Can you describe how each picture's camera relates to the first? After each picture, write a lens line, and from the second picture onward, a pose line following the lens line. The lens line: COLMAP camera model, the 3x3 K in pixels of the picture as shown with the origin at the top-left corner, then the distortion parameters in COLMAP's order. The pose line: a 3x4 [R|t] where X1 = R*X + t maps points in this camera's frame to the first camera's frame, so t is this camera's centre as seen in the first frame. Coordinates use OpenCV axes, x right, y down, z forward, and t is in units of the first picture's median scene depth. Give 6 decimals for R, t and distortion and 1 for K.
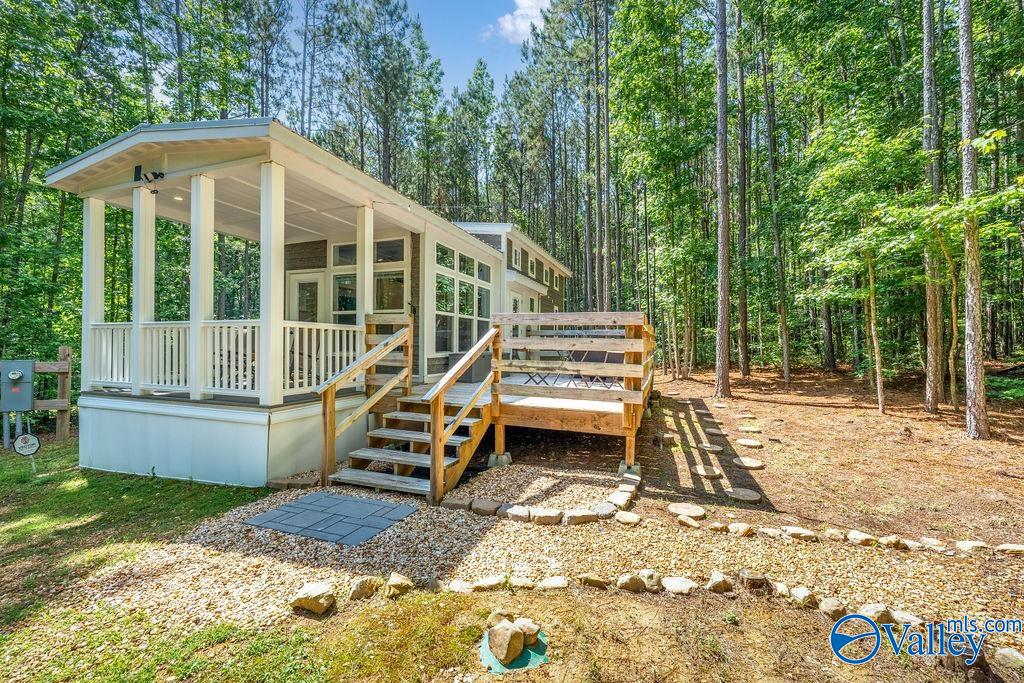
lens RADIAL K [[416.4, 0, 512.0], [0, 416.4, 341.5], [0, 0, 1]] dist [0.001270, 0.000282]
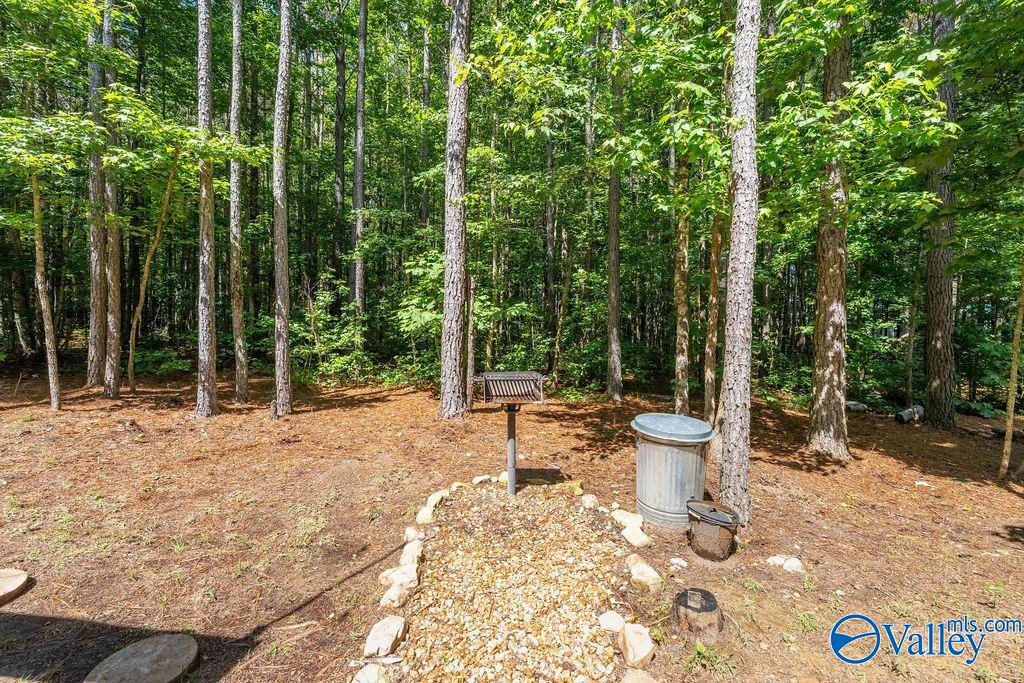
lens RADIAL K [[416.4, 0, 512.0], [0, 416.4, 341.5], [0, 0, 1]] dist [0.001270, 0.000282]
pose [[-0.241616, 0.006777, 0.970348, 0.108148], [-0.017234, 0.999788, -0.011274, 0.071047], [-0.970219, -0.019447, -0.241448, 0.586105]]
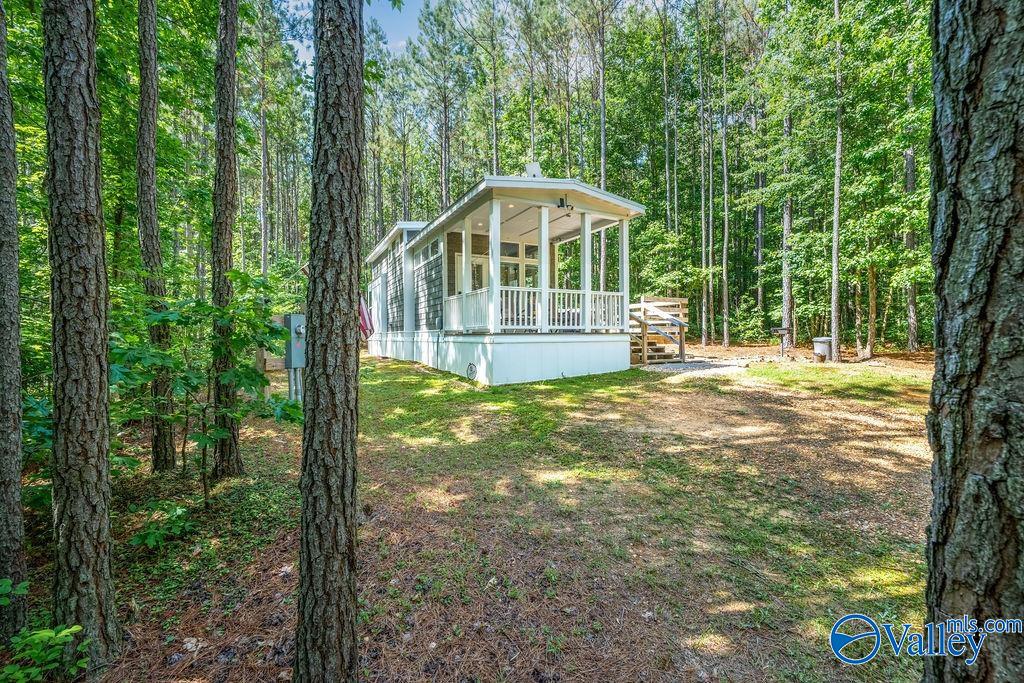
lens RADIAL K [[416.4, 0, 512.0], [0, 416.4, 341.5], [0, 0, 1]] dist [0.001270, 0.000282]
pose [[0.669402, -0.008030, 0.742857, -2.429443], [-0.007446, 0.999819, 0.017518, 0.167031], [-0.742863, -0.017258, 0.669221, -0.085634]]
